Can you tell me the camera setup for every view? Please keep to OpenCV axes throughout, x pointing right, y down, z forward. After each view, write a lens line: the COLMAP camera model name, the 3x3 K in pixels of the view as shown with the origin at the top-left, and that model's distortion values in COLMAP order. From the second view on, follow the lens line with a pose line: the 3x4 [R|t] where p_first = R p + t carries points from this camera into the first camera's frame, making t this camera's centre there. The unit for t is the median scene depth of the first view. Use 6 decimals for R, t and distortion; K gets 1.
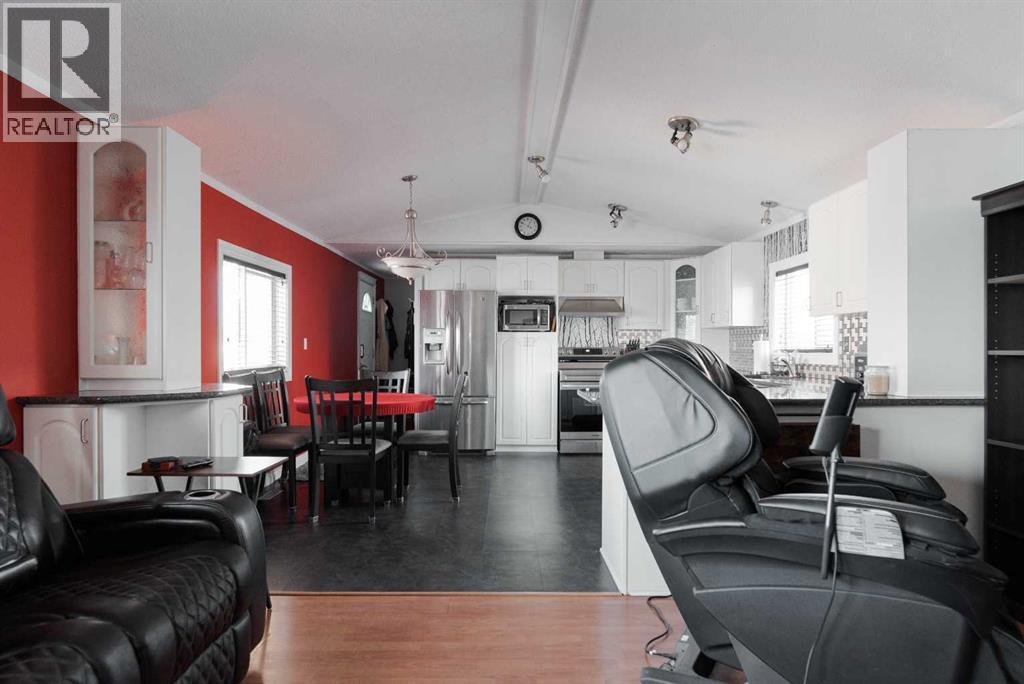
lens RADIAL K [[591.8, 0, 510.4], [0, 591.8, 350.4], [0, 0, 1]] dist [-0.003516, 0.001197]
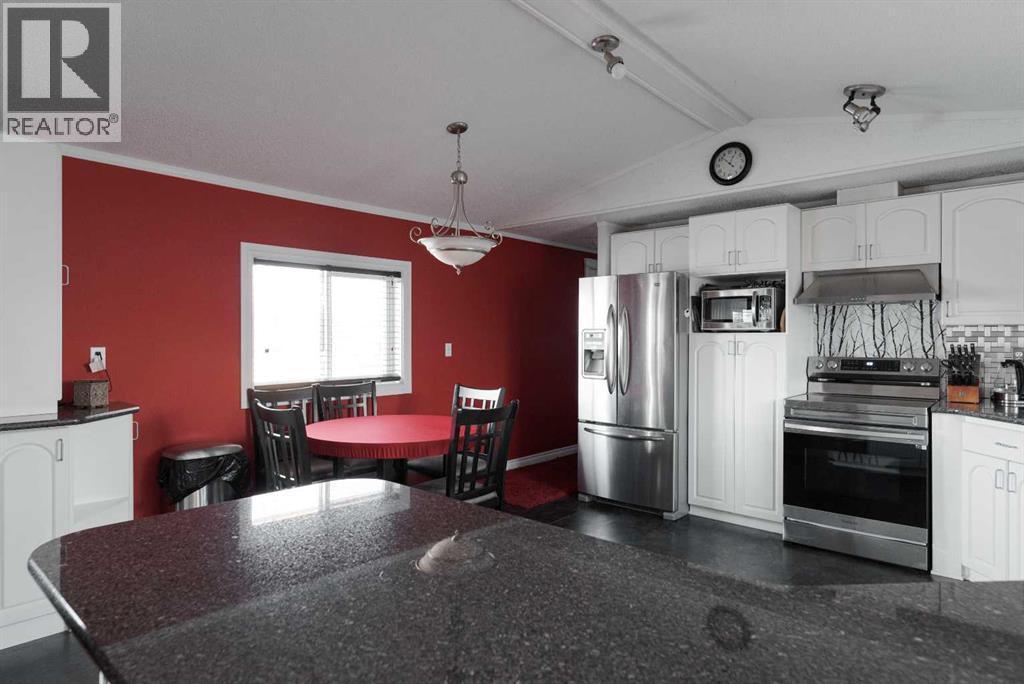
lens RADIAL K [[591.8, 0, 520.6], [0, 591.8, 339.6], [0, 0, 1]] dist [-0.003516, 0.001197]
pose [[0.747376, 0.001386, -0.664400, 0.277301], [0.001007, 0.999994, 0.003219, -0.026653], [0.664400, -0.003075, 0.747371, 0.387065]]
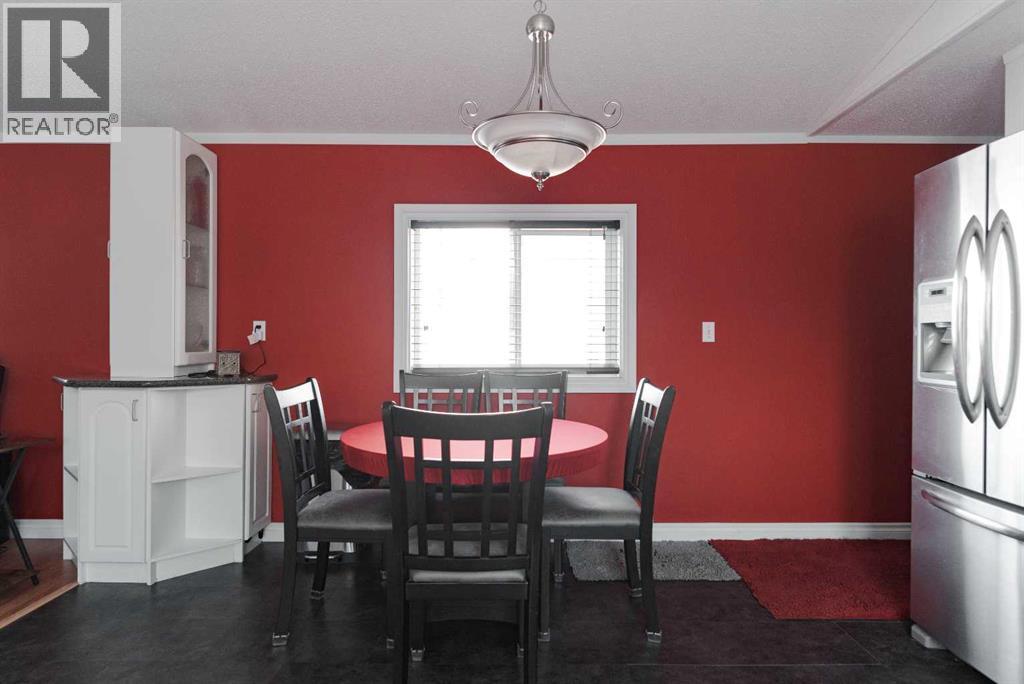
lens RADIAL K [[591.8, 0, 515.4], [0, 591.8, 342.6], [0, 0, 1]] dist [-0.003516, 0.001197]
pose [[-0.003204, -0.006886, -0.999971, 0.197493], [-0.003487, 0.999970, -0.006875, 0.002412], [0.999989, 0.003465, -0.003228, 0.745477]]
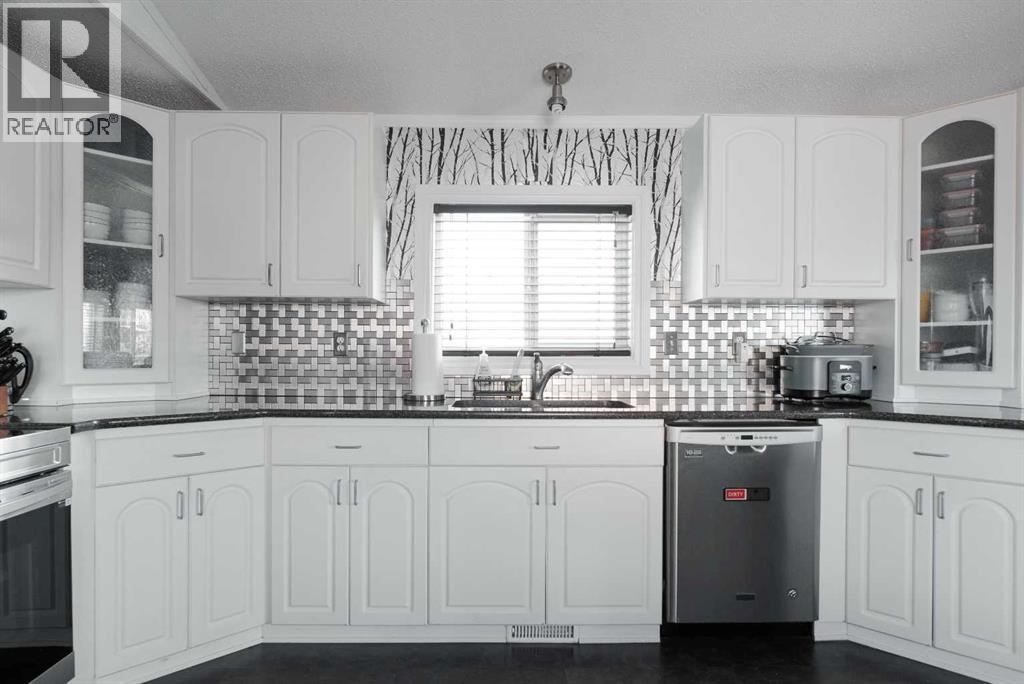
lens RADIAL K [[591.8, 0, 503.3], [0, 591.8, 357.4], [0, 0, 1]] dist [-0.003516, 0.001197]
pose [[-0.006166, -0.011397, 0.999916, -0.069789], [-0.000929, 0.999935, 0.011391, -0.001158], [-0.999981, -0.000858, -0.006176, 0.798249]]
